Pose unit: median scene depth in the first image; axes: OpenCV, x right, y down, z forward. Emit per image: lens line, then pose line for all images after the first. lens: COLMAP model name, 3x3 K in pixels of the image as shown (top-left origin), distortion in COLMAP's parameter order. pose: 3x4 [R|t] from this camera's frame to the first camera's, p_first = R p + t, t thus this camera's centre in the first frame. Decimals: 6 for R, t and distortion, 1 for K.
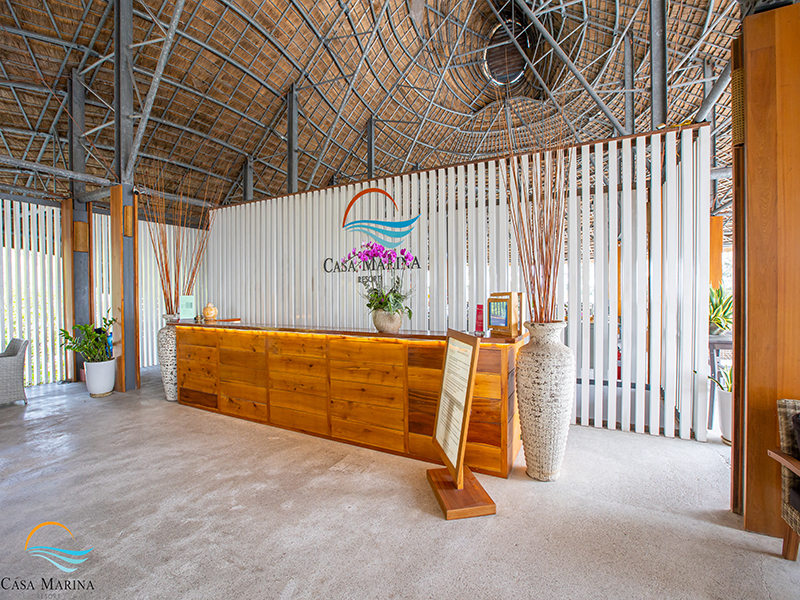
lens RADIAL K [[366.2, 0, 400.0], [0, 366.2, 300.0], [0, 0, 1]] dist [-0.025161, 0.008208]
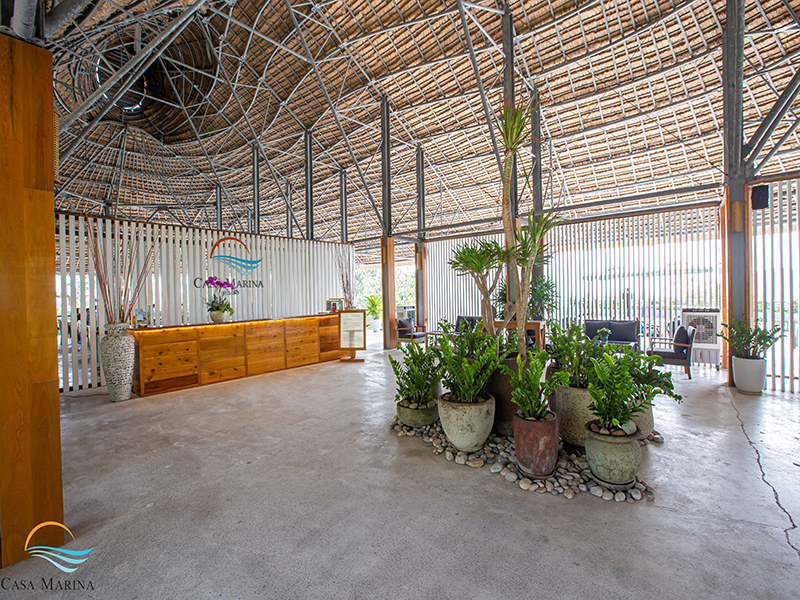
lens RADIAL K [[366.2, 0, 400.0], [0, 366.2, 300.0], [0, 0, 1]] dist [-0.025161, 0.008208]
pose [[0.239790, -0.022188, 0.970571, -1.592971], [0.042048, 0.999038, 0.012451, -0.014050], [-0.969914, 0.037825, 0.240492, -0.128657]]
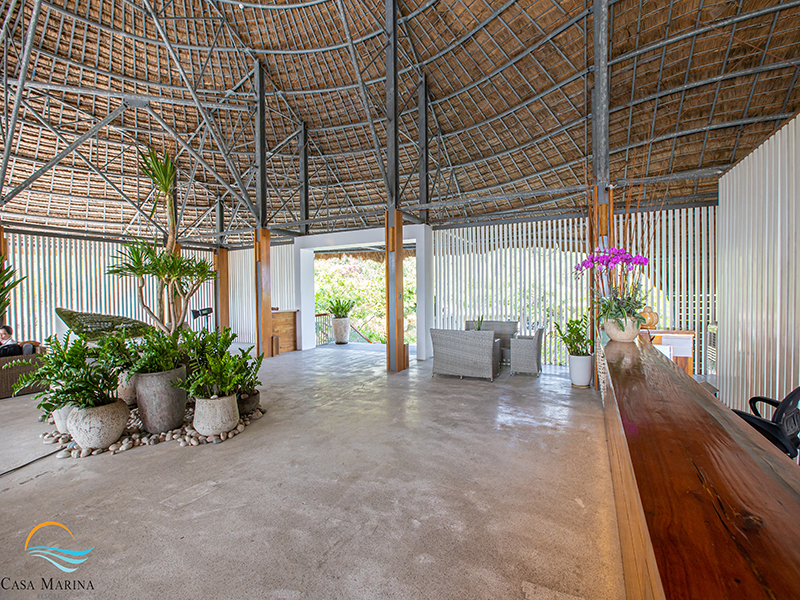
lens RADIAL K [[366.2, 0, 400.0], [0, 366.2, 300.0], [0, 0, 1]] dist [-0.025161, 0.008208]
pose [[0.022209, 0.033174, -0.999203, 0.277189], [-0.010522, 0.999402, 0.032947, -0.033529], [0.999698, 0.009782, 0.022545, 0.500883]]
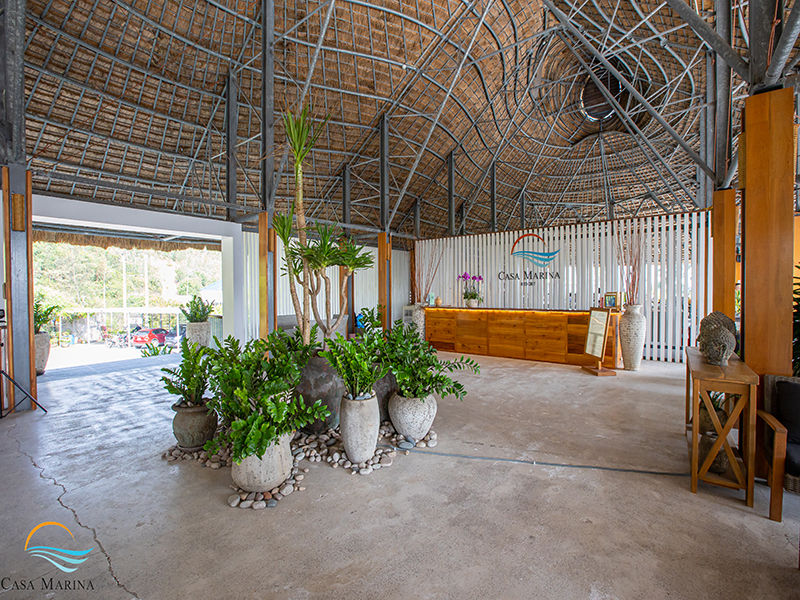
lens RADIAL K [[373.4, 0, 408.0], [0, 373.4, 295.6], [0, 0, 1]] dist [-0.018305, 0.000161]
pose [[0.985506, 0.002467, -0.169621, -0.381878], [-0.002619, 0.999996, -0.000674, 0.004183], [0.169619, 0.001108, 0.985509, -0.983434]]
